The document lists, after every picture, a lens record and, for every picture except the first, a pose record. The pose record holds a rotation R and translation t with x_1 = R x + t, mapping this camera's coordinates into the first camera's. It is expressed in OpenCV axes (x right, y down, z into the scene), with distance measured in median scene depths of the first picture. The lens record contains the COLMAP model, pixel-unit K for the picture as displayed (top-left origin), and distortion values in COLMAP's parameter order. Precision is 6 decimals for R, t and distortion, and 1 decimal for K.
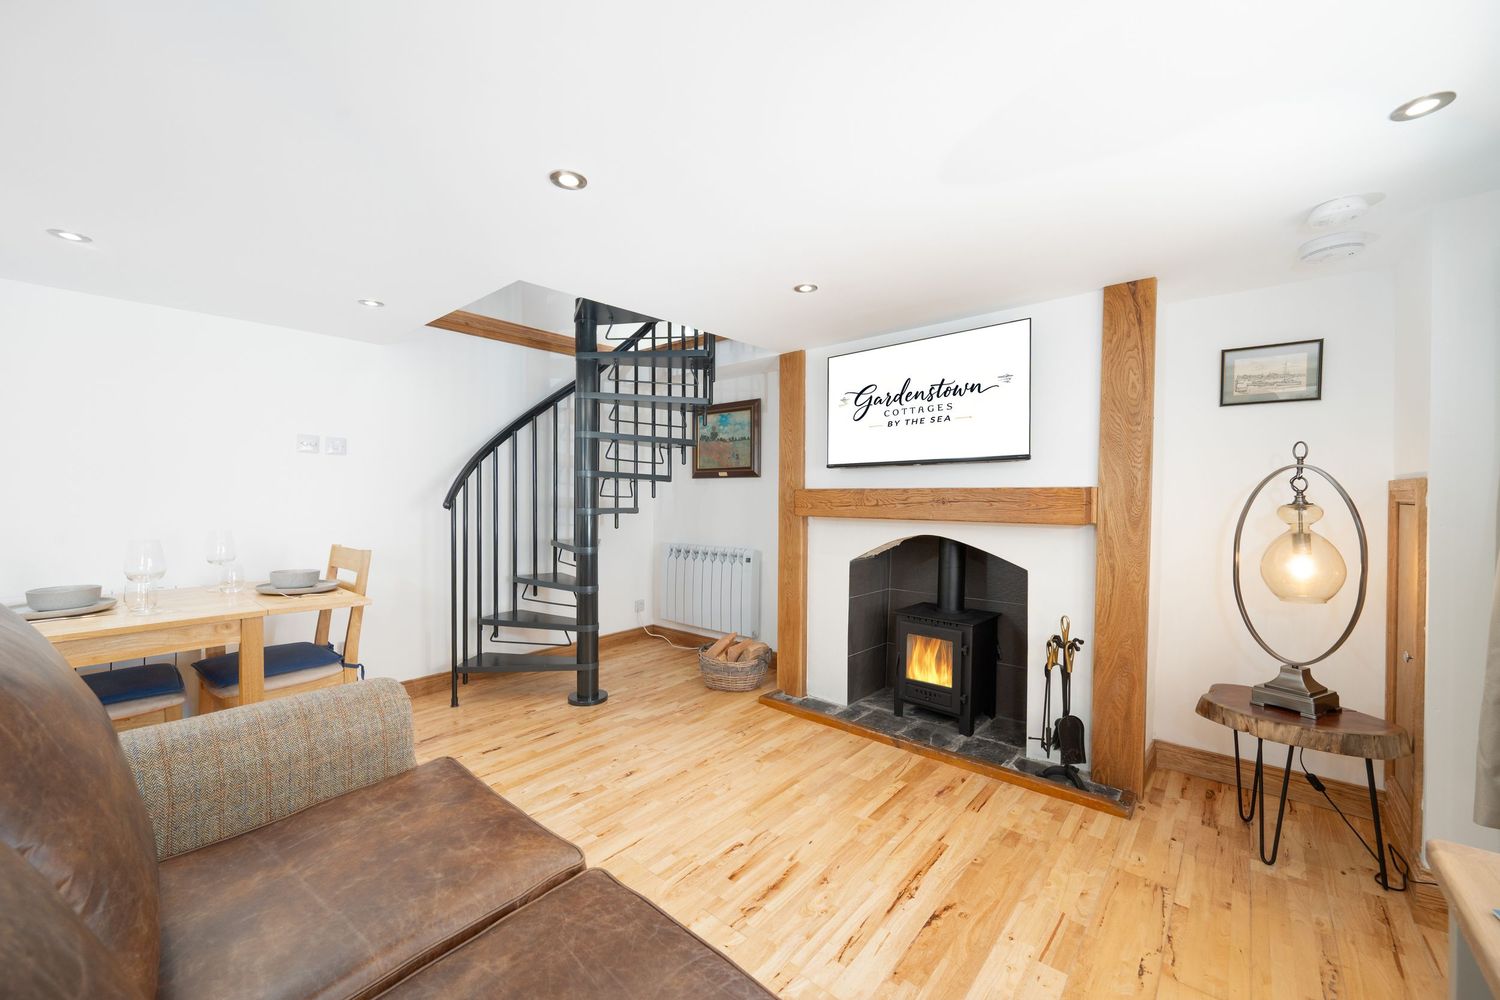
lens RADIAL K [[582.7, 0, 758.2], [0, 582.7, 501.8], [0, 0, 1]] dist [-0.003968, 0.000448]
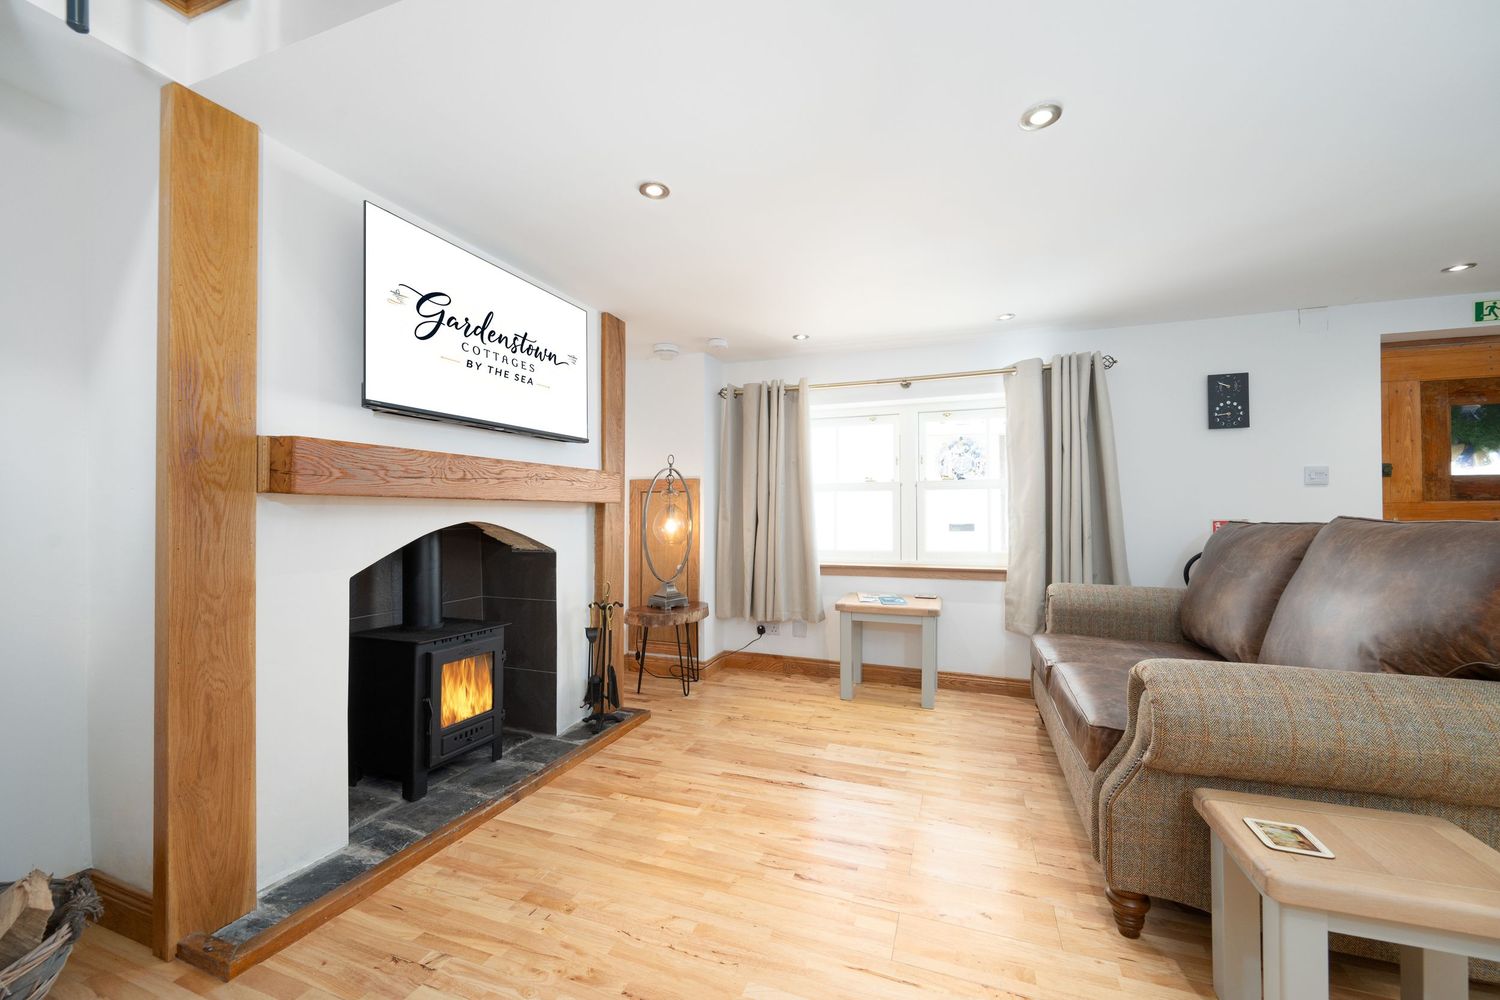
lens RADIAL K [[582.7, 0, 752.1], [0, 582.7, 505.9], [0, 0, 1]] dist [-0.003968, 0.000448]
pose [[-0.344497, 0.007394, 0.938758, -0.569575], [0.003881, 0.999972, -0.006452, 0.044786], [-0.938779, 0.001420, -0.344516, 0.964013]]
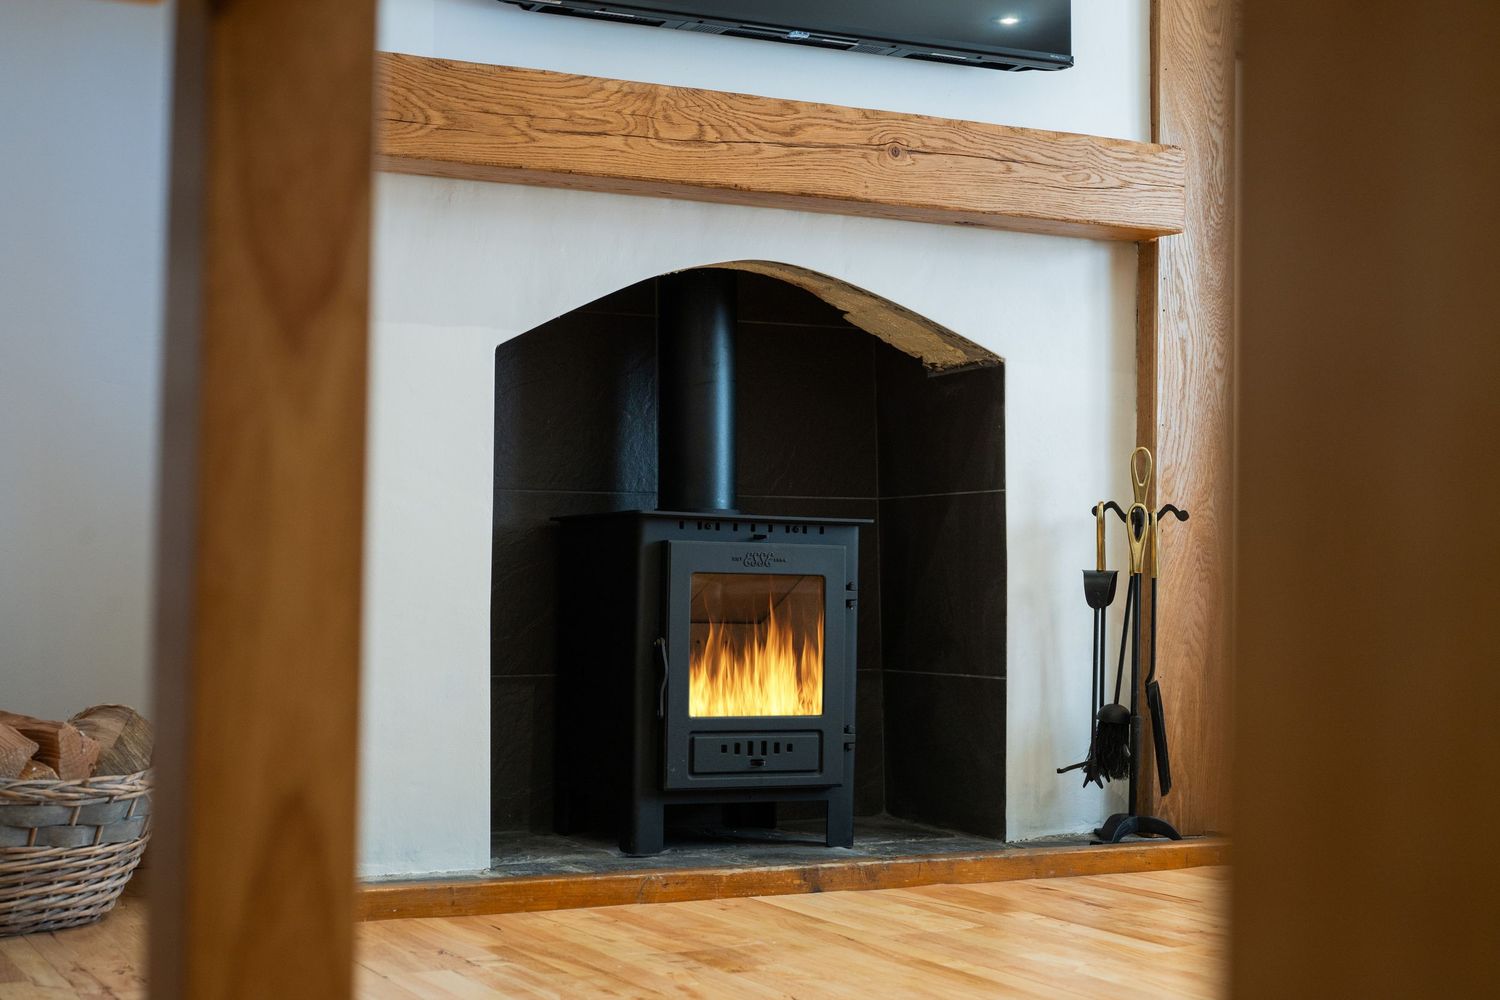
lens RADIAL K [[2136.2, 0, 752.4], [0, 2136.2, 505.4], [0, 0, 1]] dist [0.010699, 0.000000]
pose [[0.375011, 0.023981, 0.926710, -0.864547], [-0.000499, 0.999670, -0.025667, 0.237402], [-0.927020, 0.009163, 0.374899, 0.580985]]
